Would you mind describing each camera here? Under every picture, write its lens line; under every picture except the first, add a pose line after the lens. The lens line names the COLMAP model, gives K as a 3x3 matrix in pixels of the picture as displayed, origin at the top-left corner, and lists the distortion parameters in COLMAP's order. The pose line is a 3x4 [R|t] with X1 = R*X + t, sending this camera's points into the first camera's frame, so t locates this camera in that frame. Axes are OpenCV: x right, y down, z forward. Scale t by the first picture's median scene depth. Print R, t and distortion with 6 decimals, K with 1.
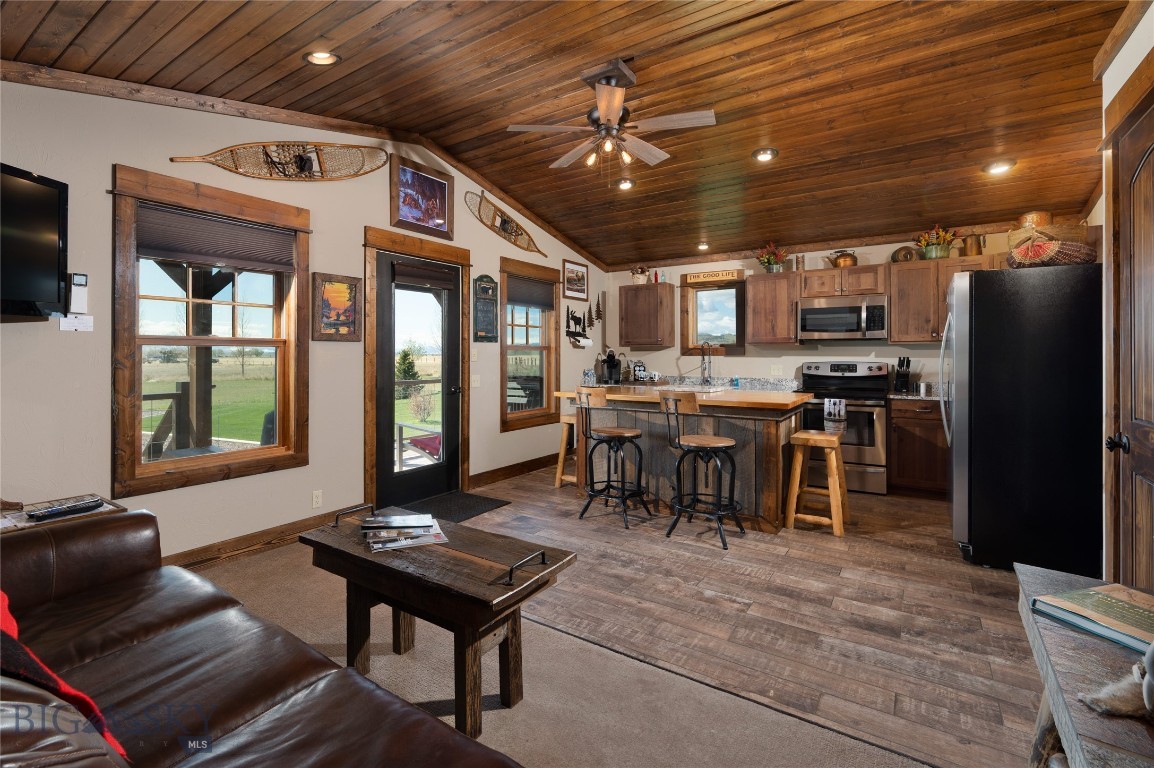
lens RADIAL K [[527.2, 0, 546.8], [0, 527.2, 354.1], [0, 0, 1]] dist [0.000469, 0.000127]
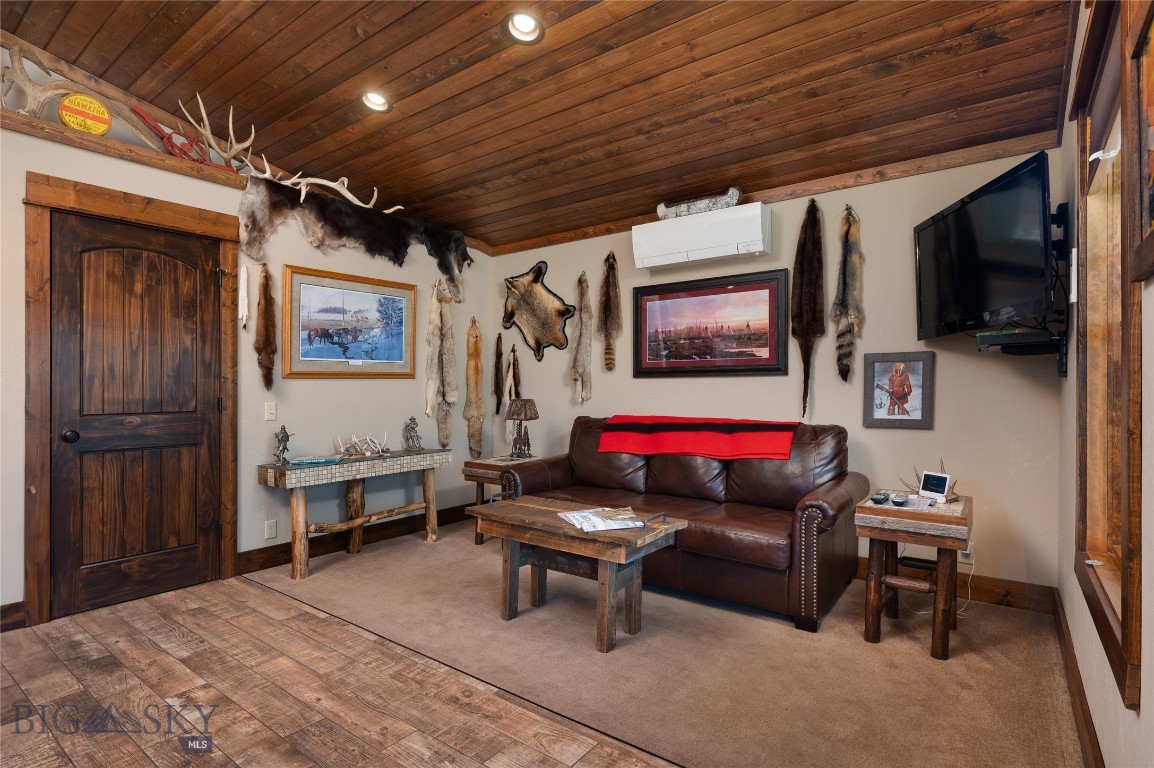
lens RADIAL K [[580.6, 0, 579.1], [0, 580.6, 386.8], [0, 0, 1]] dist [-0.000670, -0.000675]
pose [[-0.999442, 0.003804, 0.033176, -0.120589], [0.003657, 0.999983, -0.004481, 0.022444], [-0.033193, -0.004357, -0.999439, 1.005424]]
